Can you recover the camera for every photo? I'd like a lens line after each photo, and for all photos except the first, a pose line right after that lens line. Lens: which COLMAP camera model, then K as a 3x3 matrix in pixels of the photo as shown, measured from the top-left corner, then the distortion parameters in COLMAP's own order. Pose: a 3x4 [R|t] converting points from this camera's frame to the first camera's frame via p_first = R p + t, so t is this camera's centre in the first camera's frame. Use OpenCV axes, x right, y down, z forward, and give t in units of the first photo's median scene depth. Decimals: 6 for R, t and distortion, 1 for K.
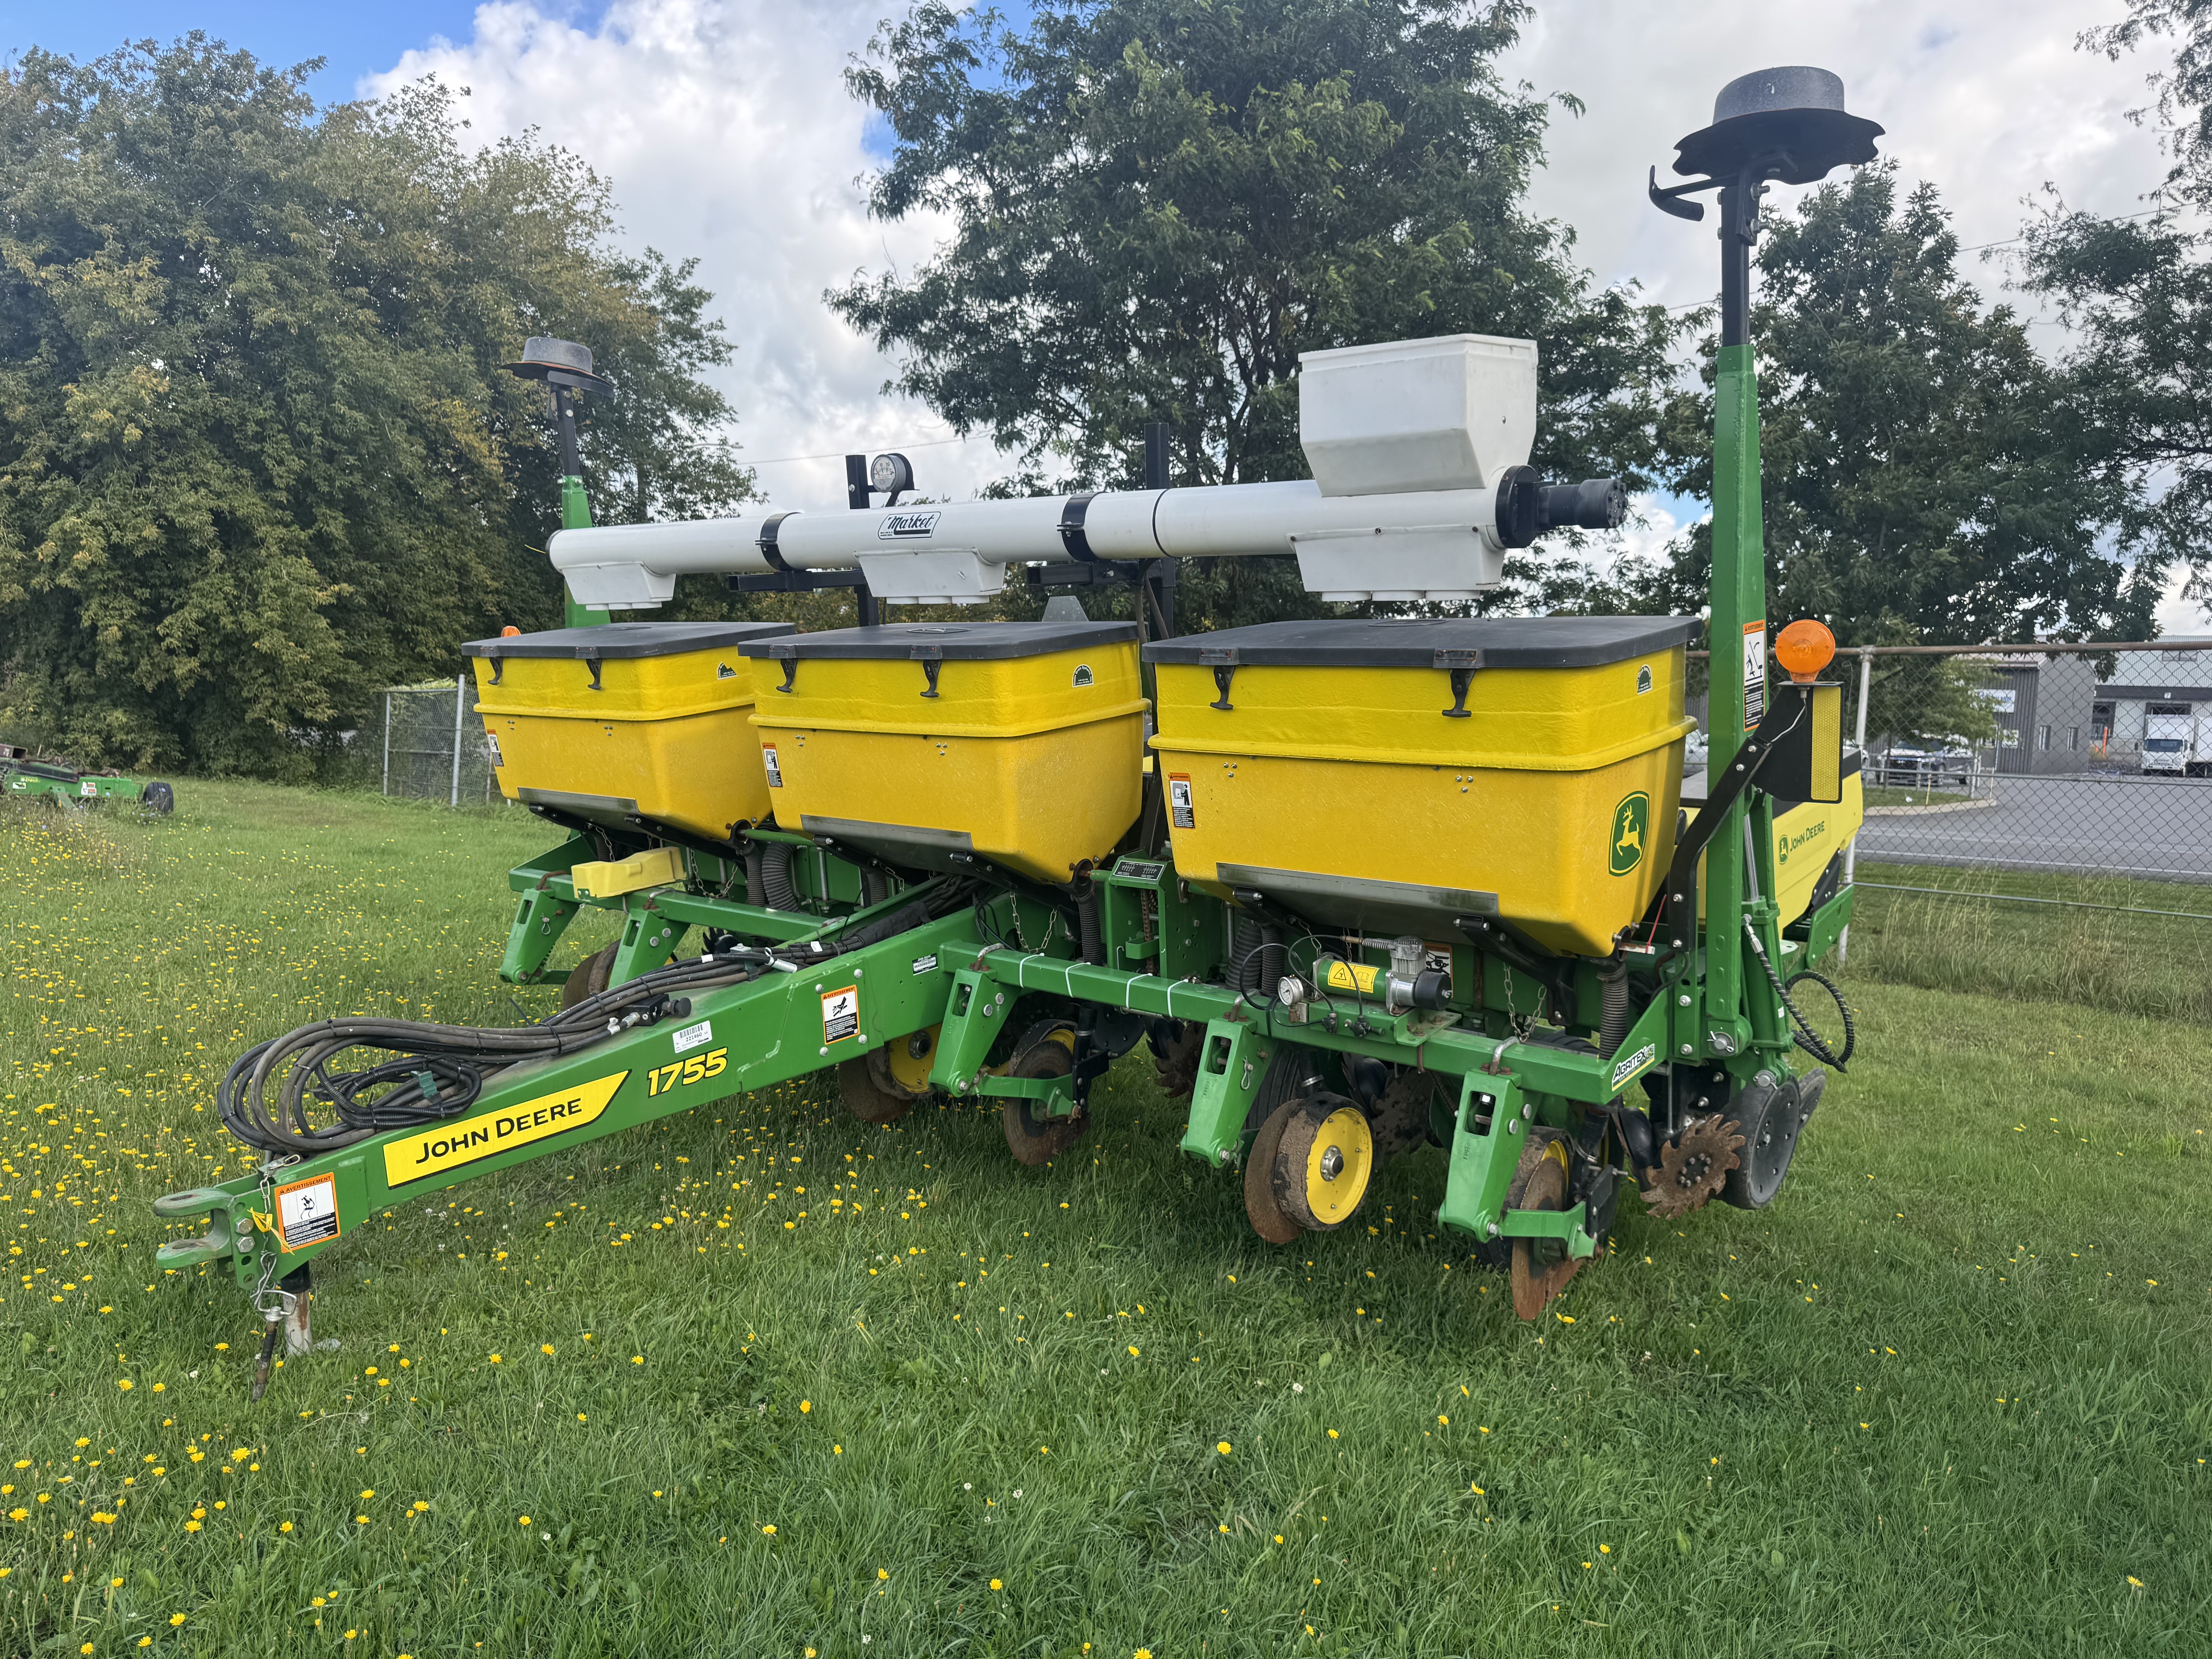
lens RADIAL K [[1597.3, 0, 1106.0], [0, 1597.3, 829.5], [0, 0, 1]] dist [0.000197, -0.019779]
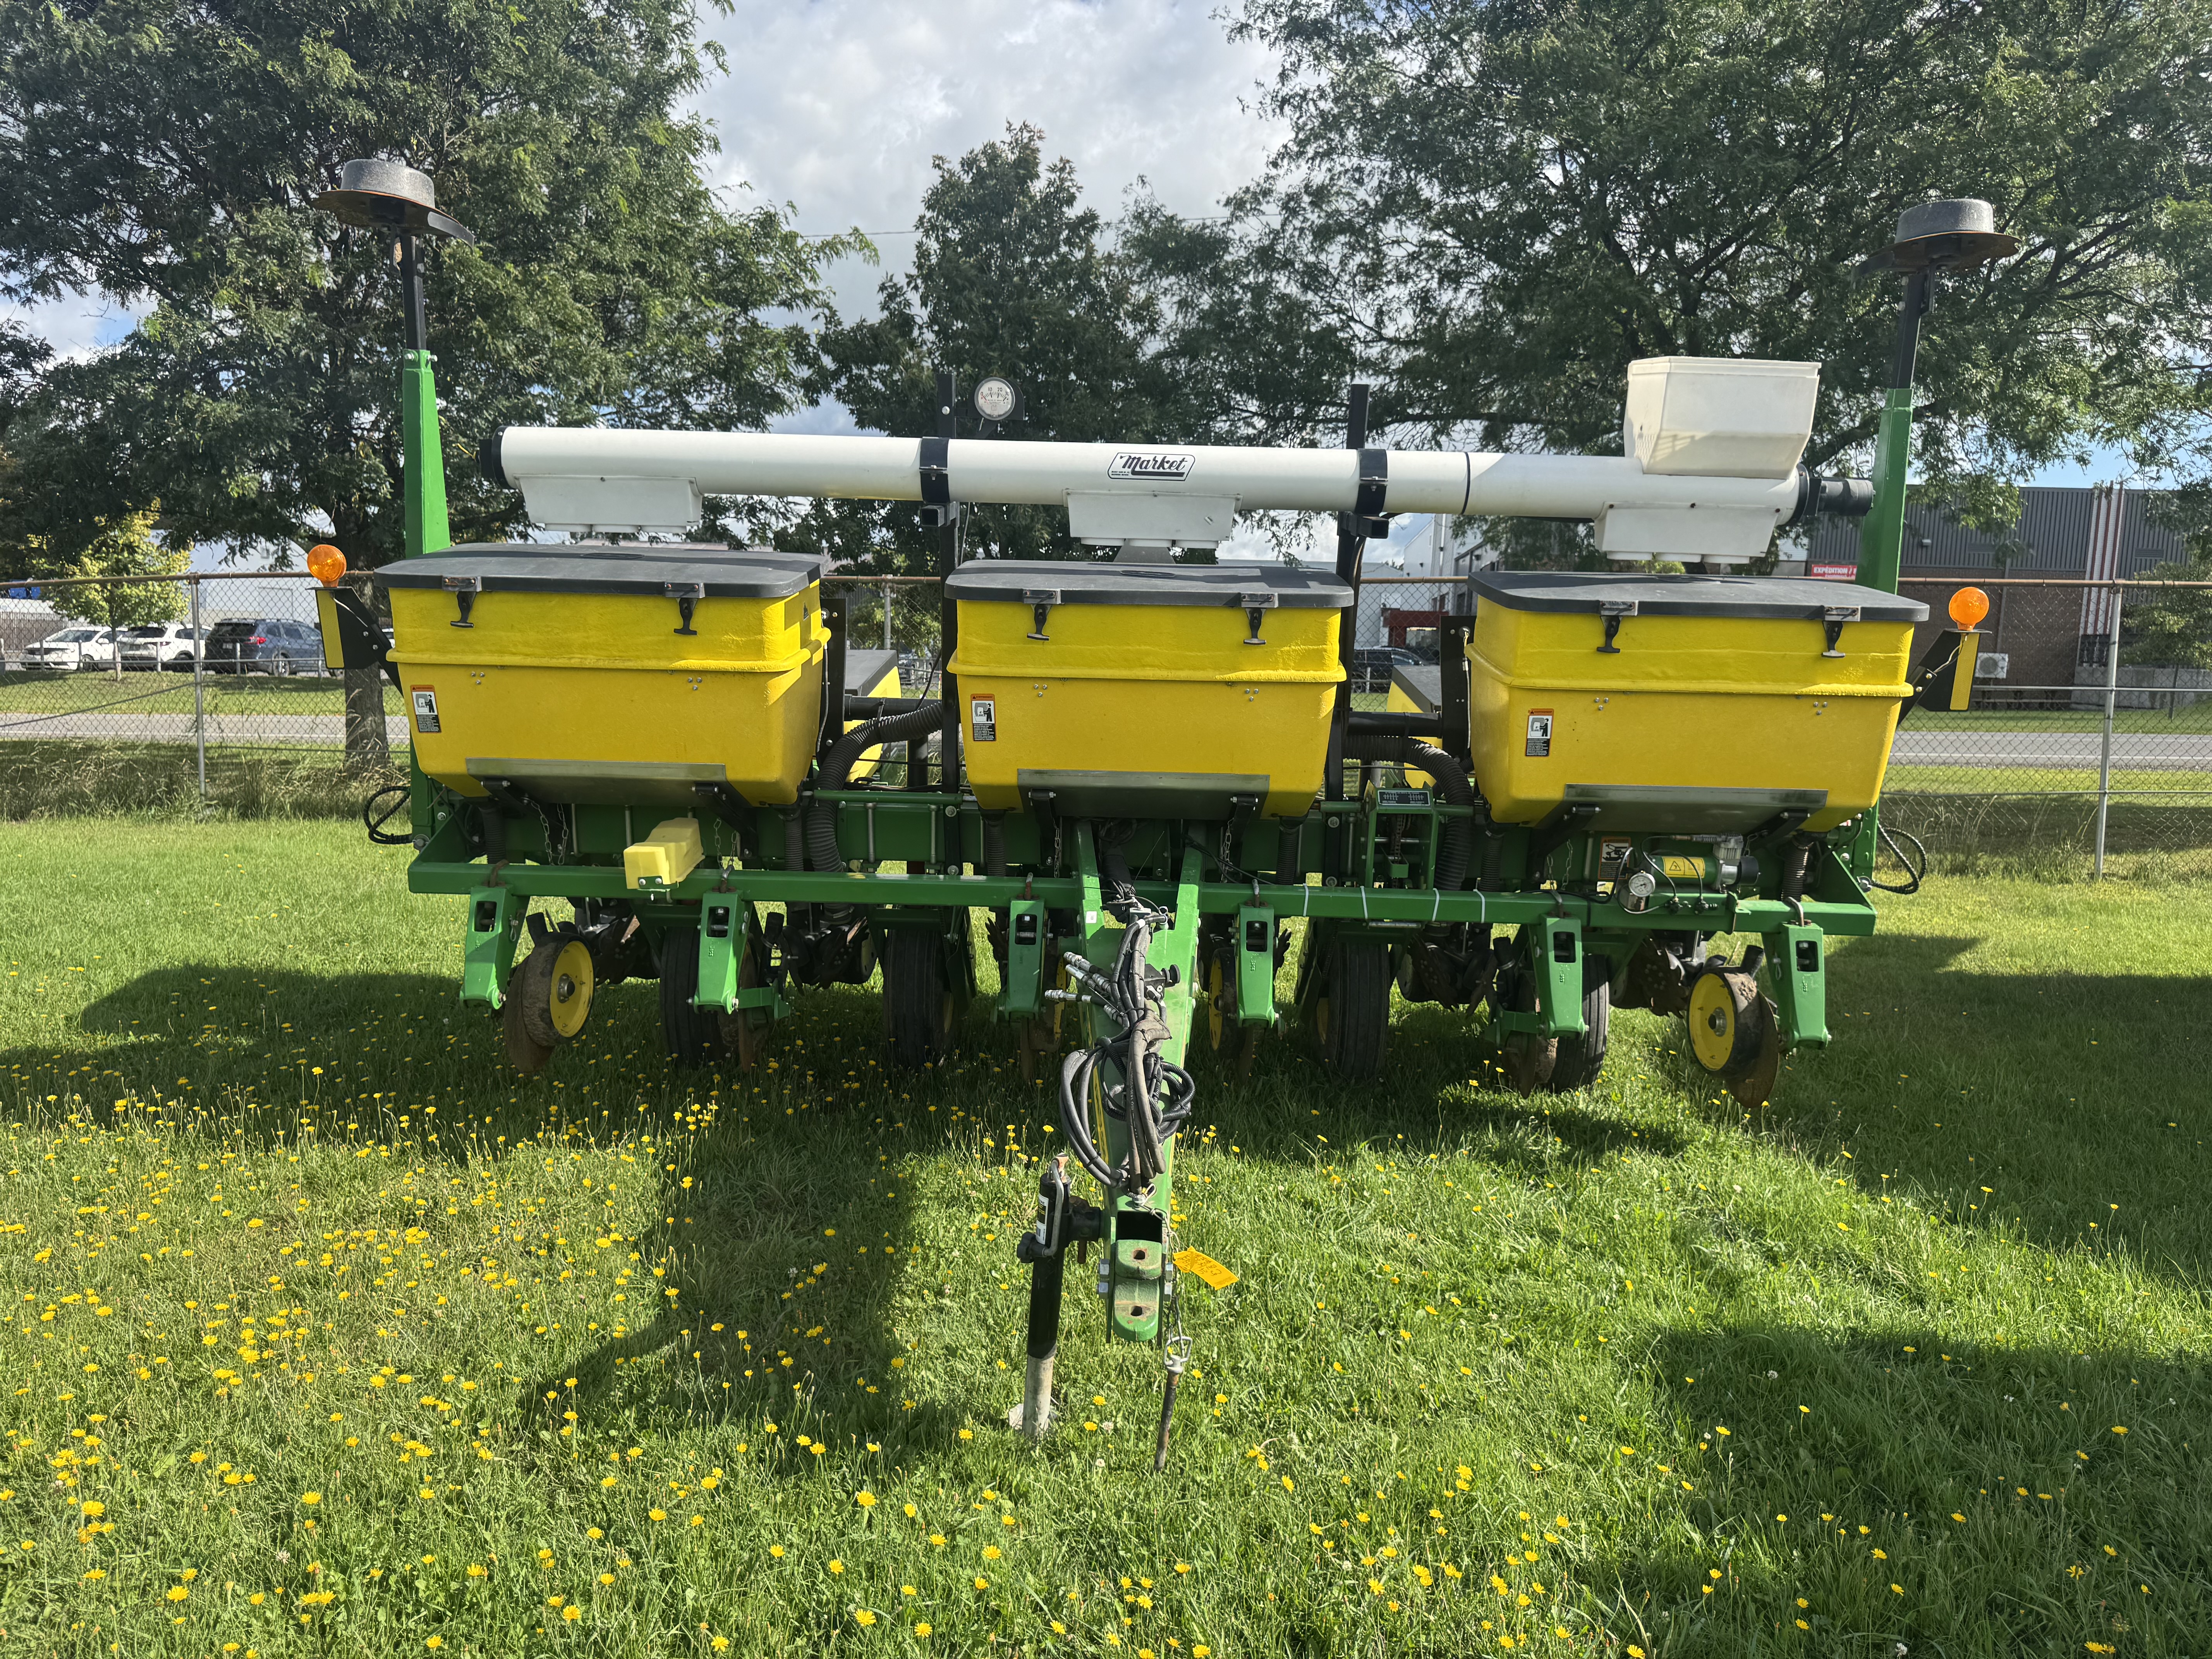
lens RADIAL K [[1597.3, 0, 1106.0], [0, 1597.3, 829.5], [0, 0, 1]] dist [0.000197, -0.019779]
pose [[0.786058, -0.089035, 0.611707, -0.823325], [0.053316, 0.995650, 0.076405, -0.047999], [-0.615849, -0.027445, 0.787386, 0.263041]]
